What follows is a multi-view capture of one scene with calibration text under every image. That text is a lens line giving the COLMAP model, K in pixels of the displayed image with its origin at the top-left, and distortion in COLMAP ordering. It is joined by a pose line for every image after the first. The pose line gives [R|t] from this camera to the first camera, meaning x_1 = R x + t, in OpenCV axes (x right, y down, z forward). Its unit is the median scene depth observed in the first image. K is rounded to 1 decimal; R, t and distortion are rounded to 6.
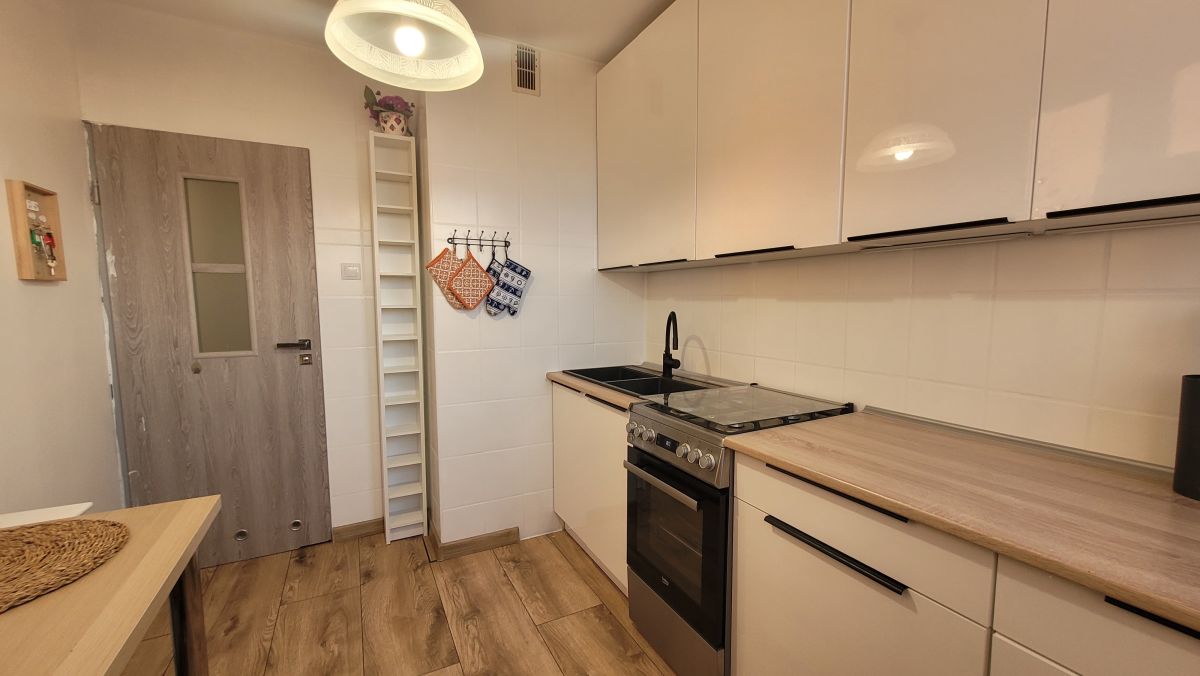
lens RADIAL K [[470.8, 0, 593.3], [0, 470.8, 346.0], [0, 0, 1]] dist [0.000724, -0.000317]
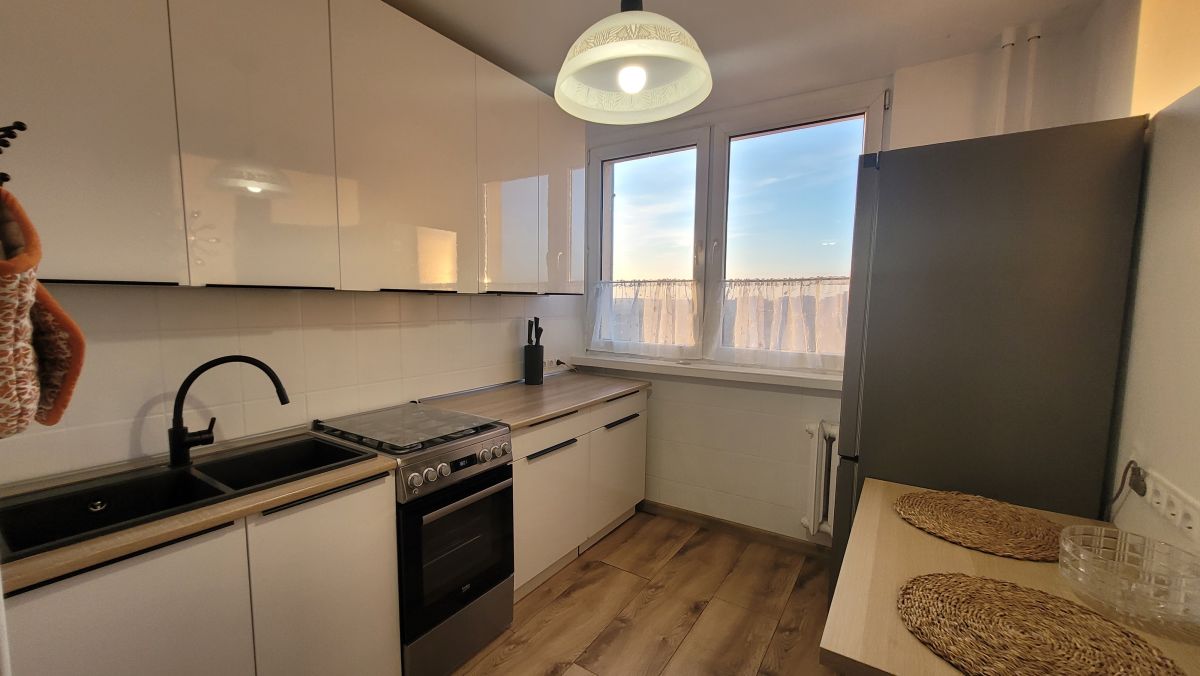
lens RADIAL K [[470.8, 0, 593.3], [0, 470.8, 346.0], [0, 0, 1]] dist [0.000724, -0.000317]
pose [[-0.473316, -0.078868, 0.877355, -1.289016], [0.086631, 0.986988, 0.135458, -0.257368], [-0.876623, 0.140120, -0.460325, 1.649431]]
